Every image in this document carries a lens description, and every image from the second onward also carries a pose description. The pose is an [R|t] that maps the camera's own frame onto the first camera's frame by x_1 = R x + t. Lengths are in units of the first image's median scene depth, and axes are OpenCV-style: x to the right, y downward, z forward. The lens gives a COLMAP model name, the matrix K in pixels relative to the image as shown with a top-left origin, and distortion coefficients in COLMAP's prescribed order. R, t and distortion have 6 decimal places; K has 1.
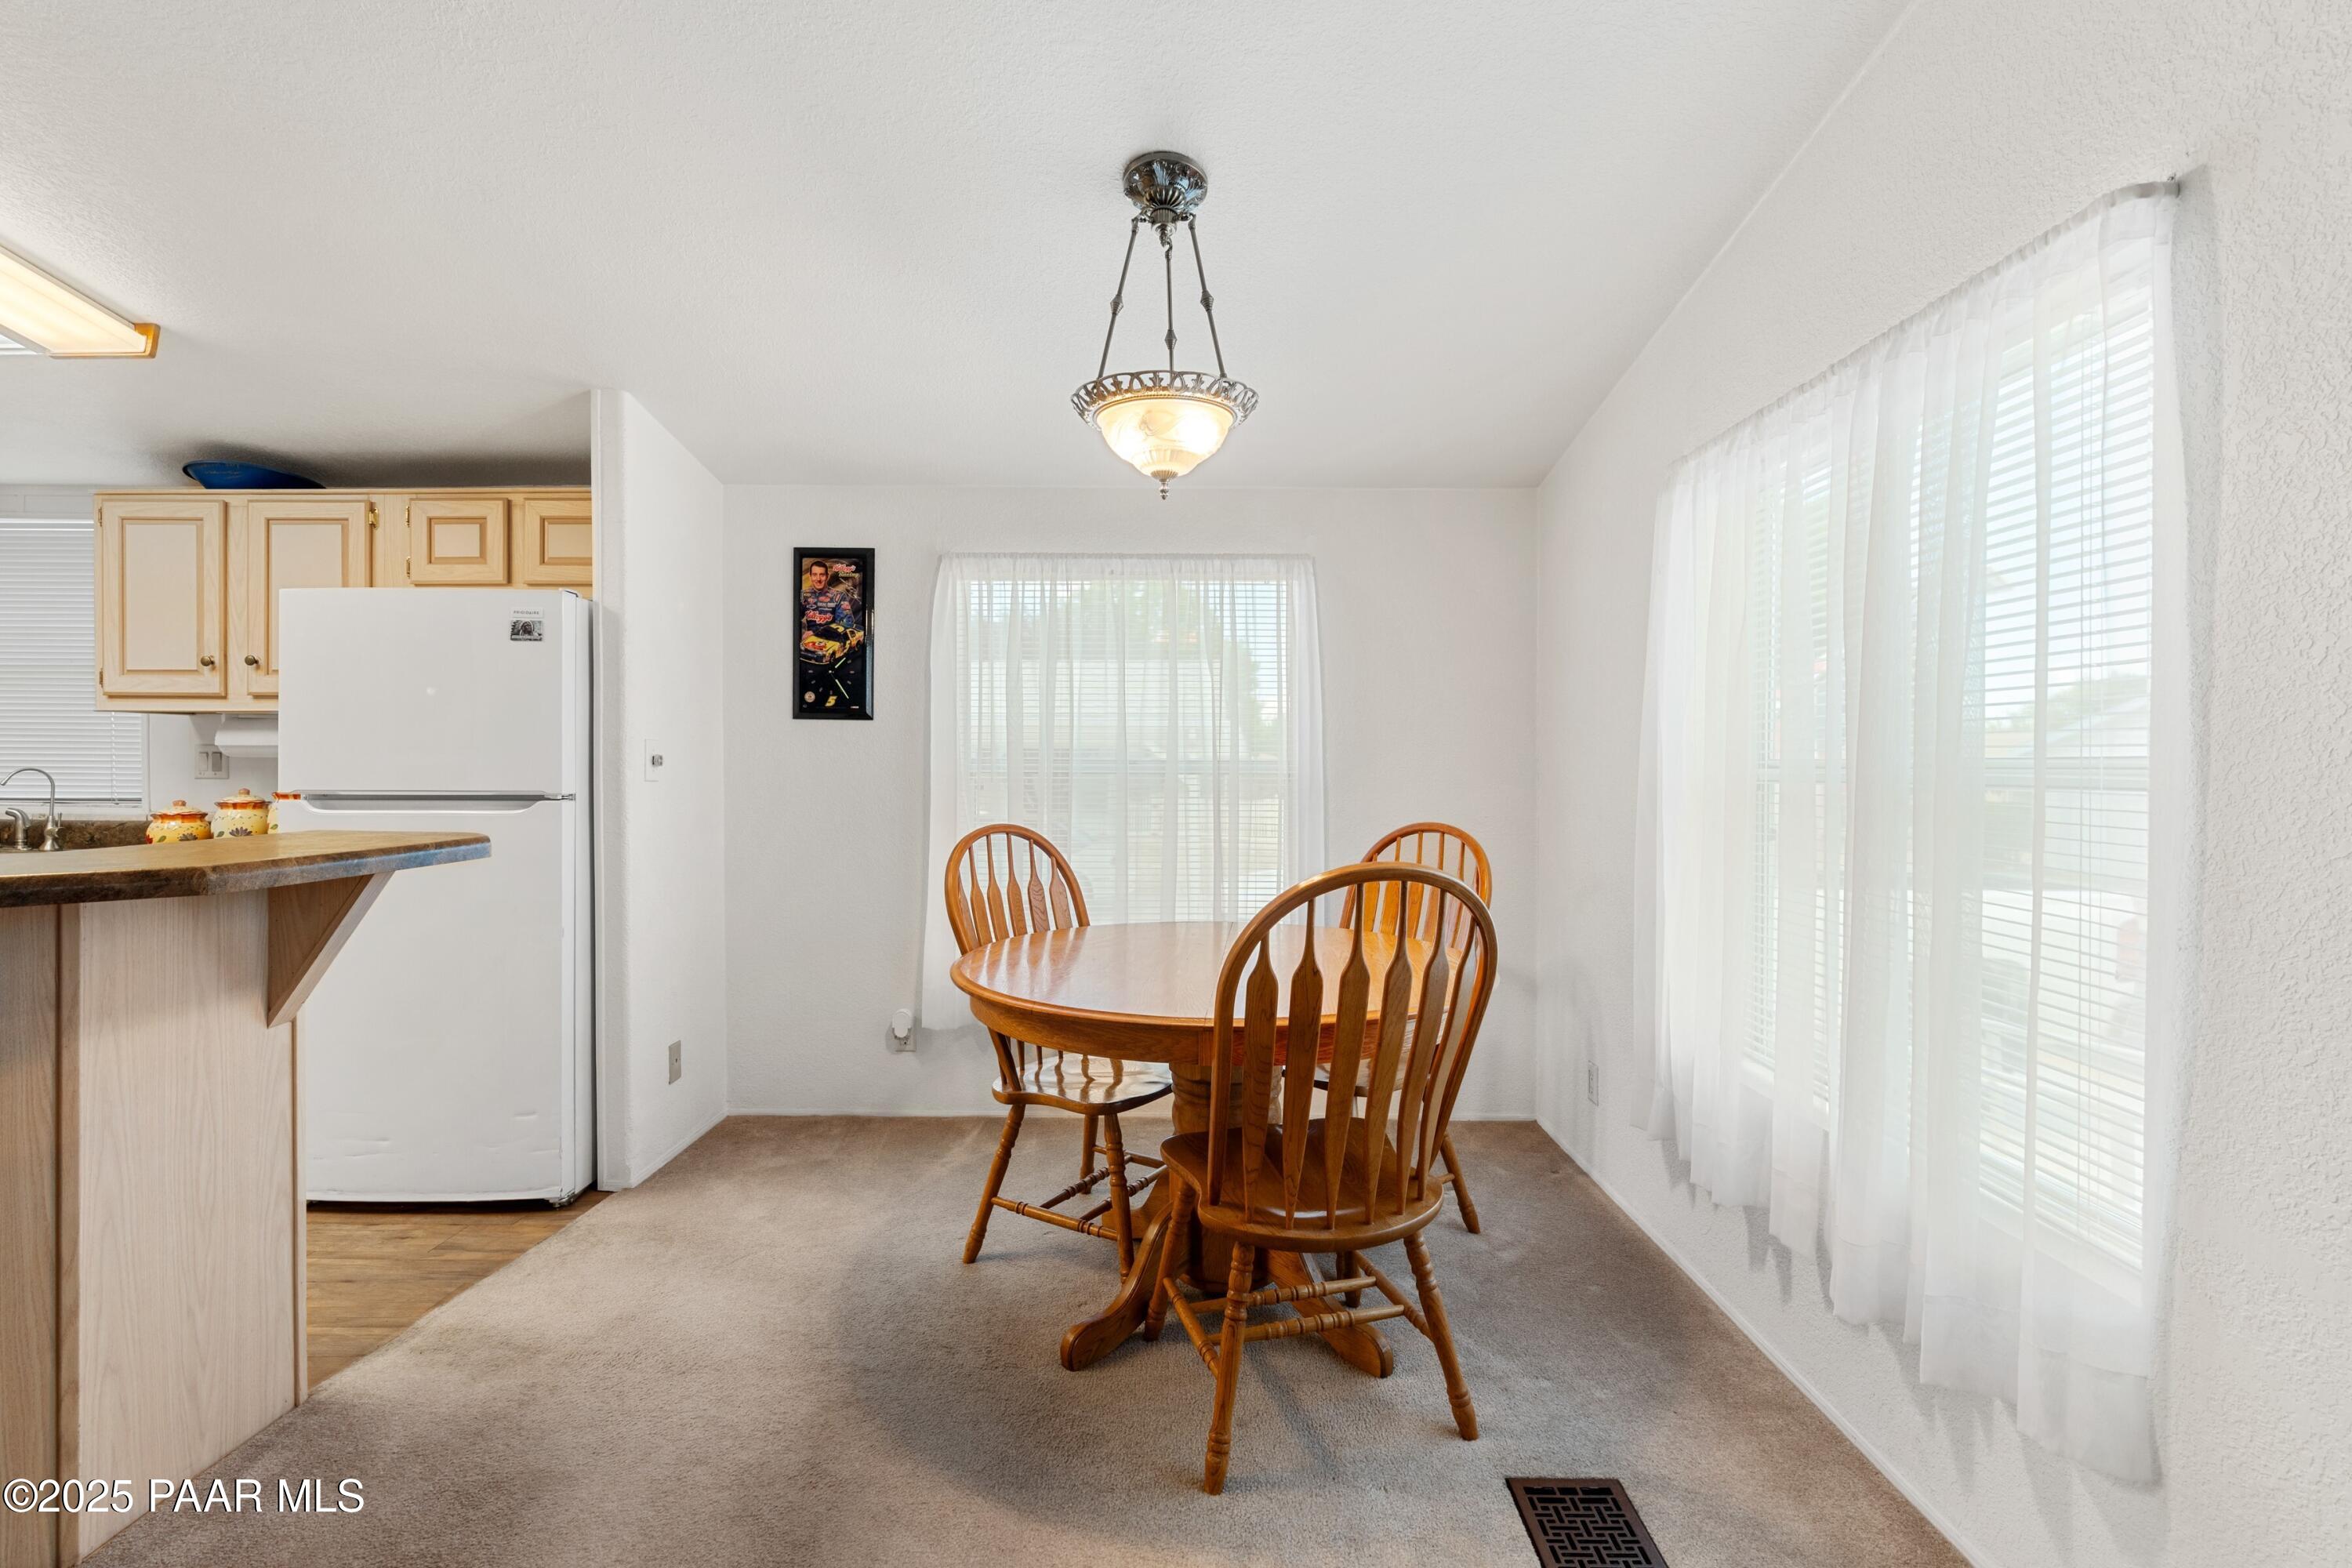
lens RADIAL K [[1055.0, 0, 1175.5], [0, 1055.0, 771.4], [0, 0, 1]] dist [-0.001948, 0.000094]
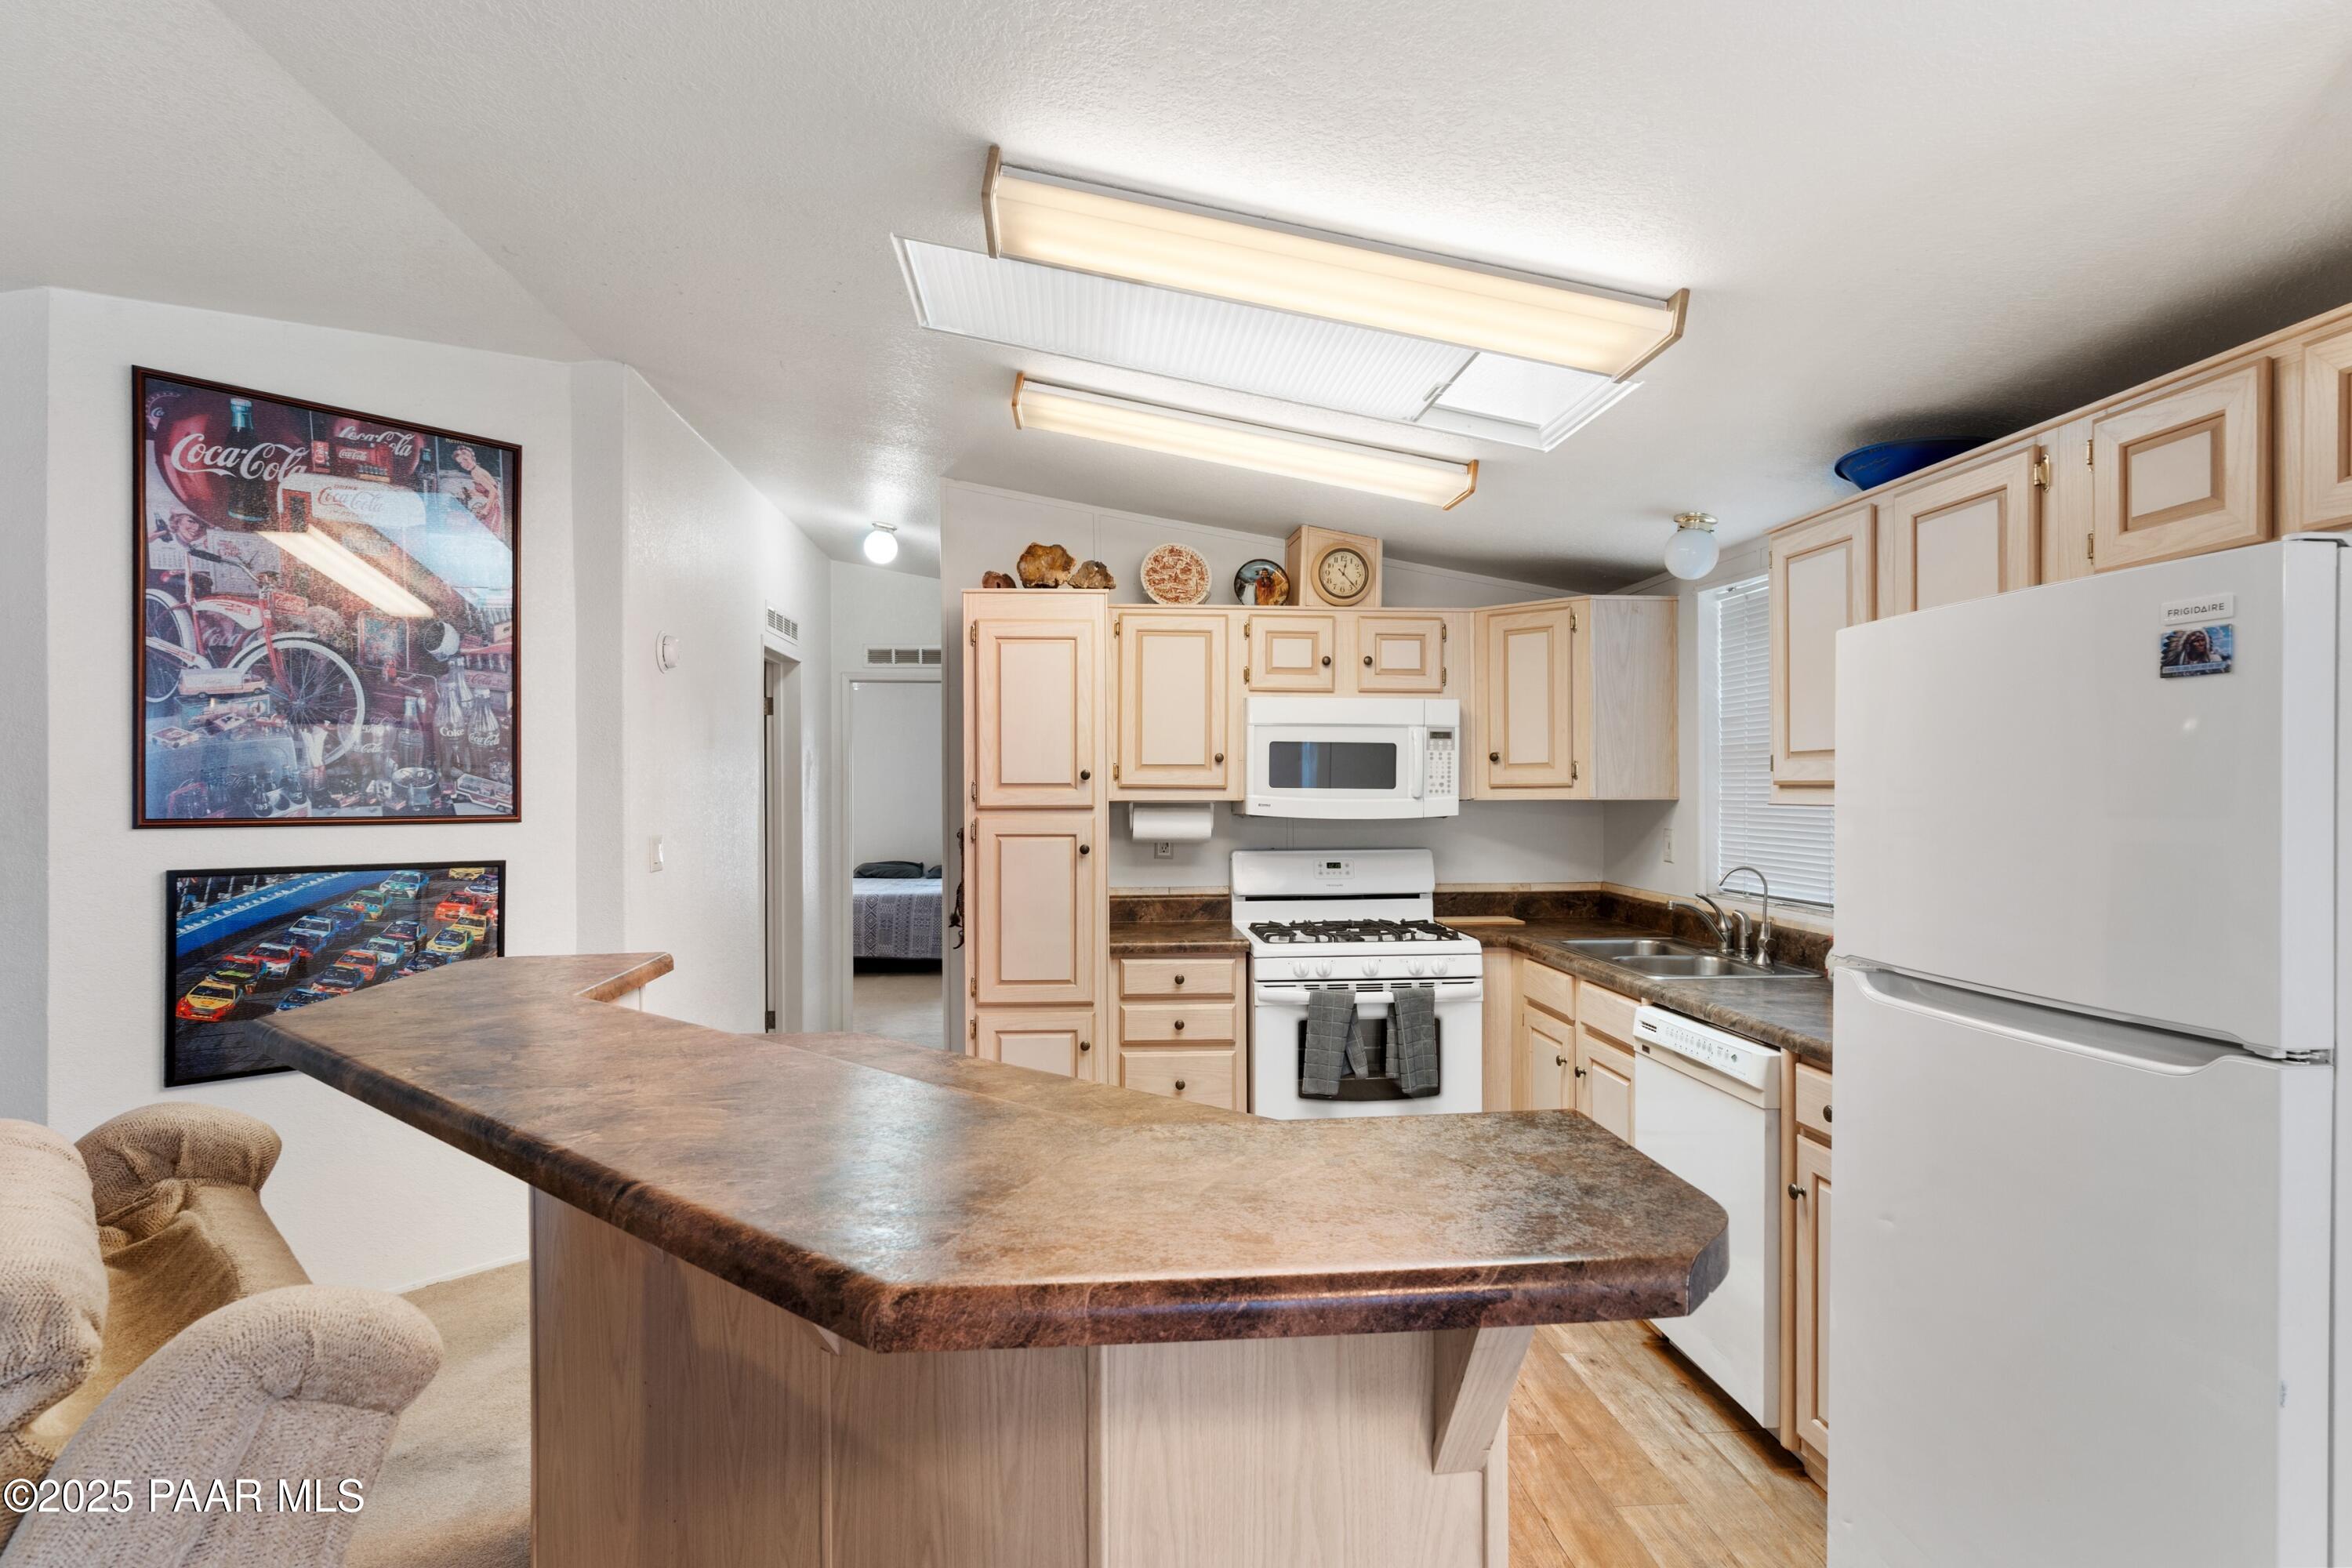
lens RADIAL K [[1236.3, 0, 1175.4], [0, 1236.3, 791.8], [0, 0, 1]] dist [0.003224, 0.001165]
pose [[0.092953, -0.001792, -0.995669, -0.131278], [-0.000311, 0.999998, -0.001829, -0.065069], [0.995670, 0.000480, 0.092952, 0.464437]]
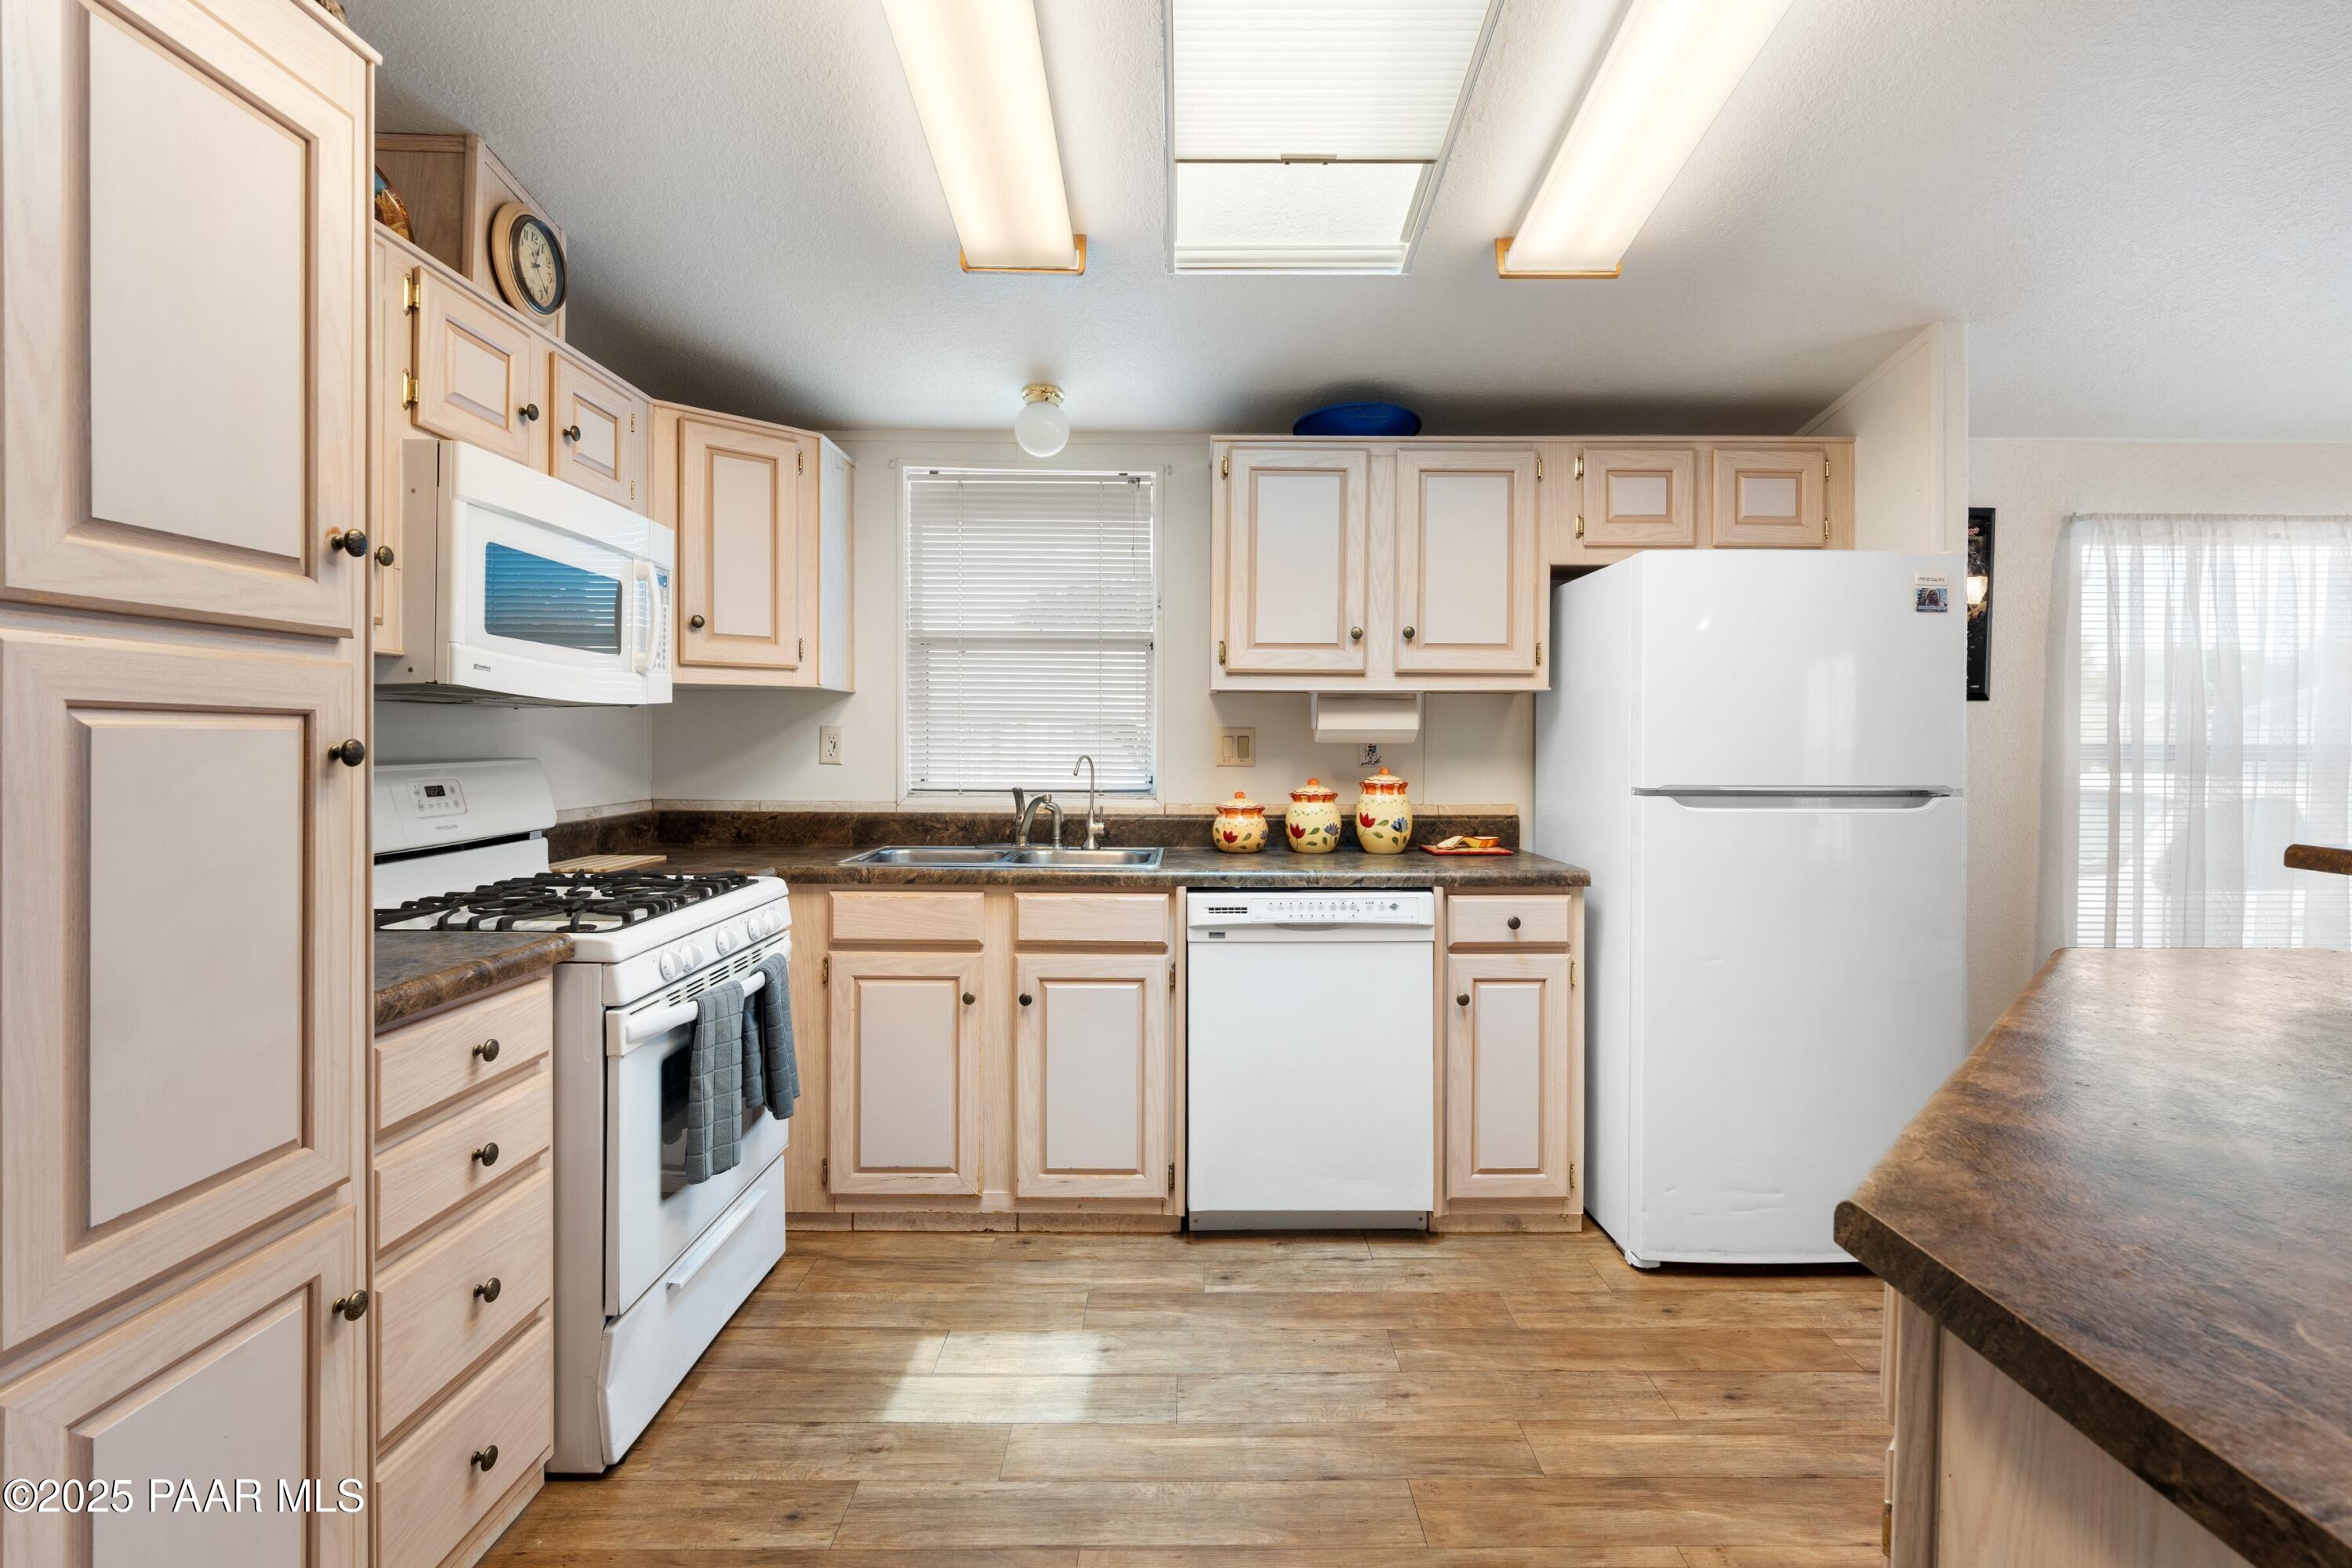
lens RADIAL K [[1082.1, 0, 1178.2], [0, 1082.1, 744.1], [0, 0, 1]] dist [-0.004960, -0.000209]
pose [[0.999883, 0.000964, 0.015292, -1.071004], [-0.001002, 0.999996, 0.002459, -0.014982], [-0.015290, -0.002474, 0.999880, 0.108595]]
